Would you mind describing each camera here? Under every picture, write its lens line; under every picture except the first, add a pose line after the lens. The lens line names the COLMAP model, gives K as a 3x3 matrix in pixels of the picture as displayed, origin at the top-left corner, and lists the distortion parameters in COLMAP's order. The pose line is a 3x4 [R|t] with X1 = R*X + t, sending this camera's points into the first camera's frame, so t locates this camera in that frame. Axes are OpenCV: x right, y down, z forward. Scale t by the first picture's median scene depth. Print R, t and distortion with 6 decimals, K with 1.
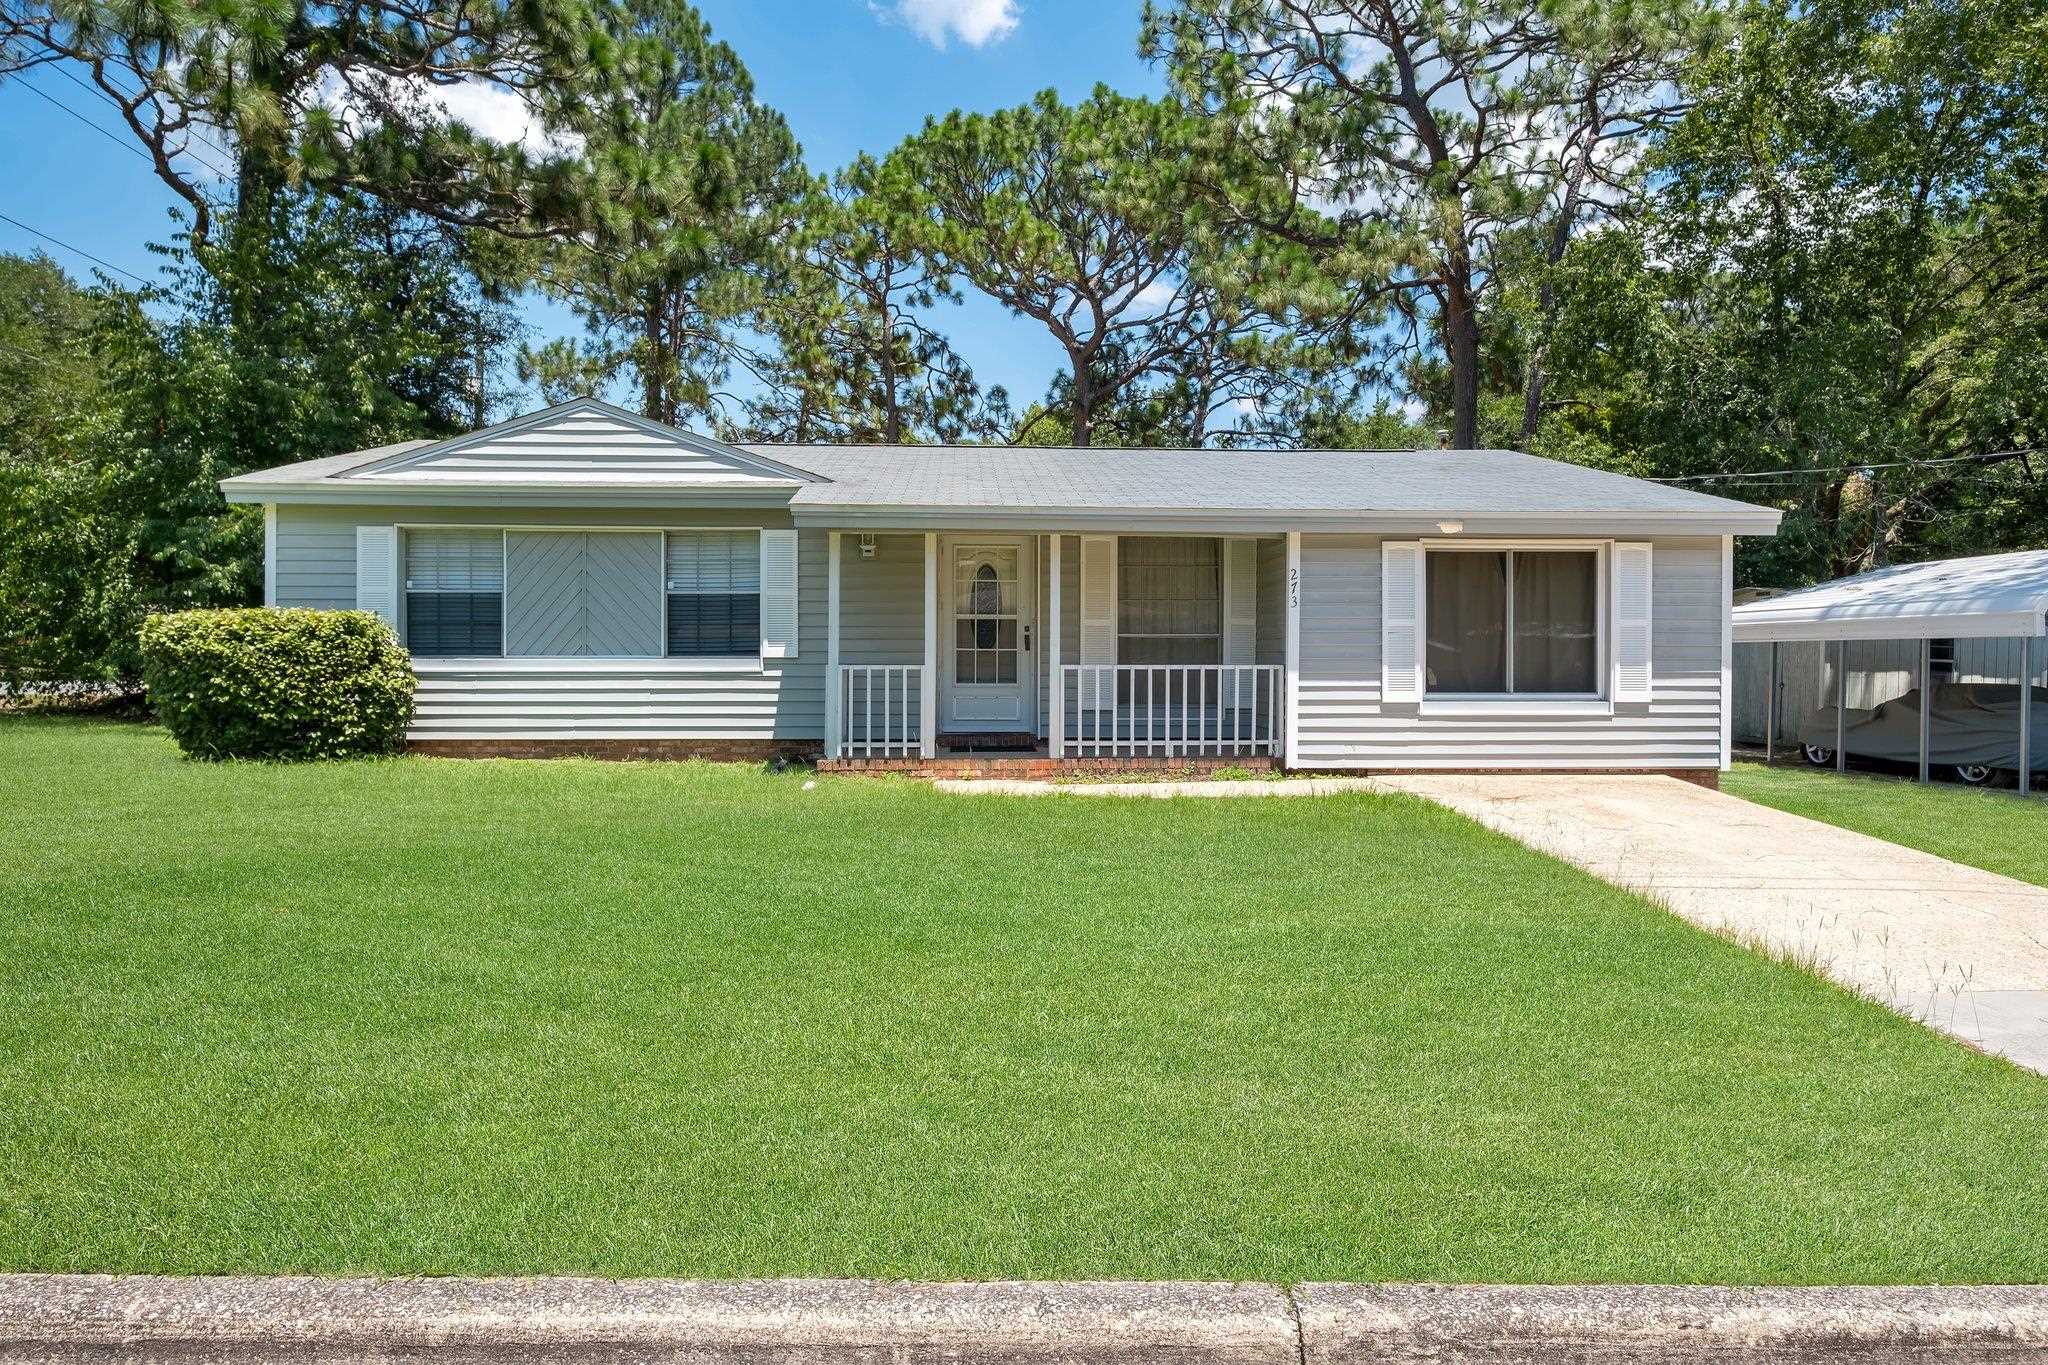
lens RADIAL K [[1302.4, 0, 1023.5], [0, 1302.4, 665.5], [0, 0, 1]] dist [0.005798, 0.000372]
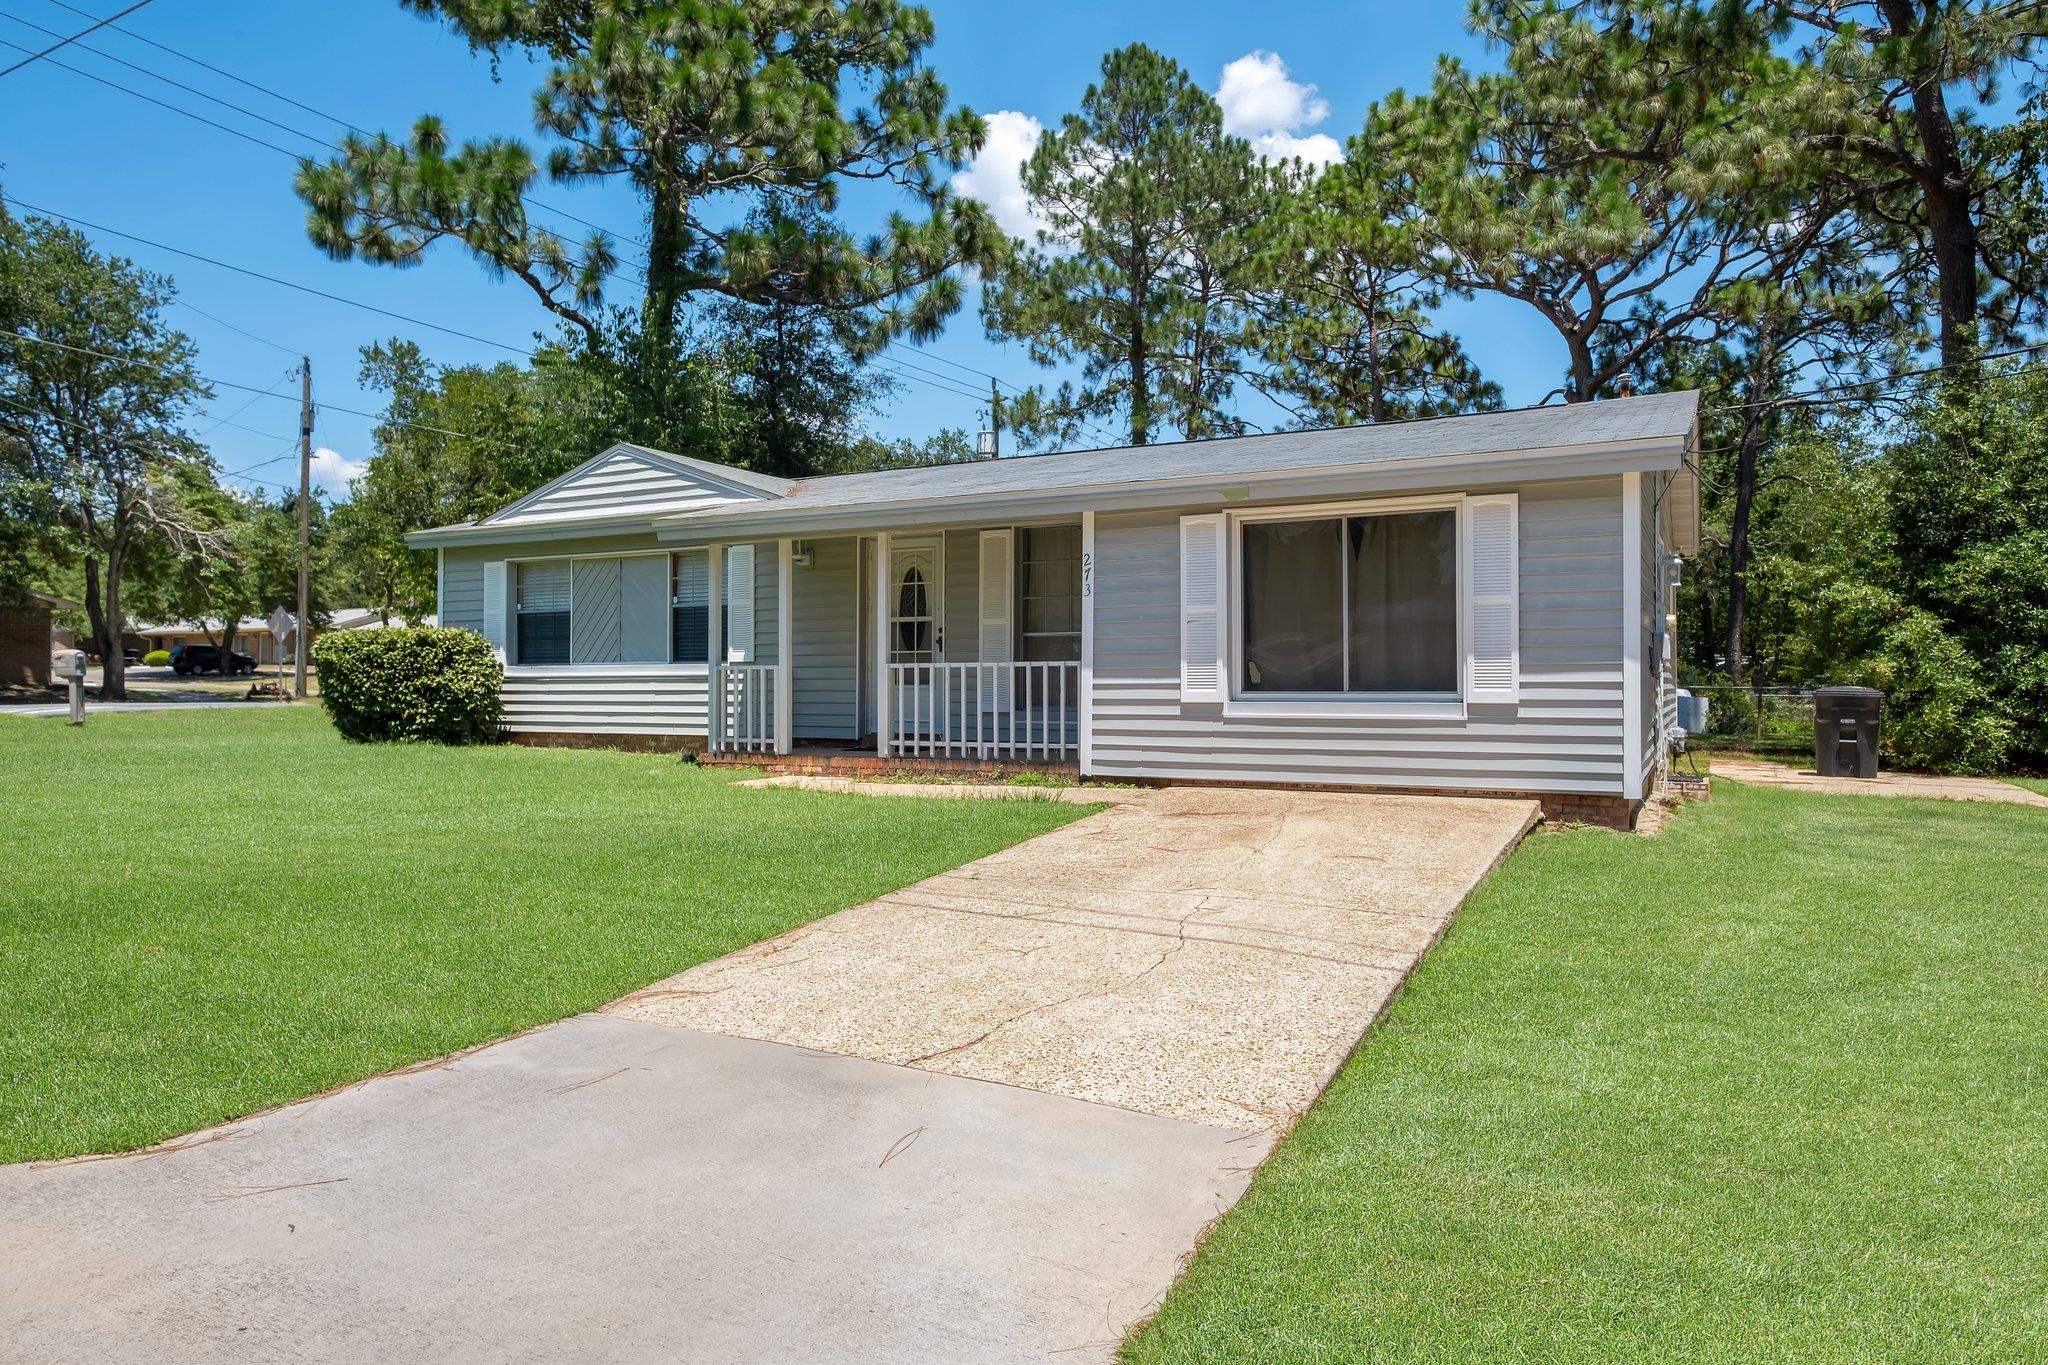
lens RADIAL K [[1287.0, 0, 1021.4], [0, 1287.0, 693.4], [0, 0, 1]] dist [-0.029893, -0.000924]
pose [[0.857733, -0.000211, -0.514095, 0.615331], [-0.000578, 0.999999, -0.001374, 0.023346], [0.514095, 0.001476, 0.857732, 0.211423]]
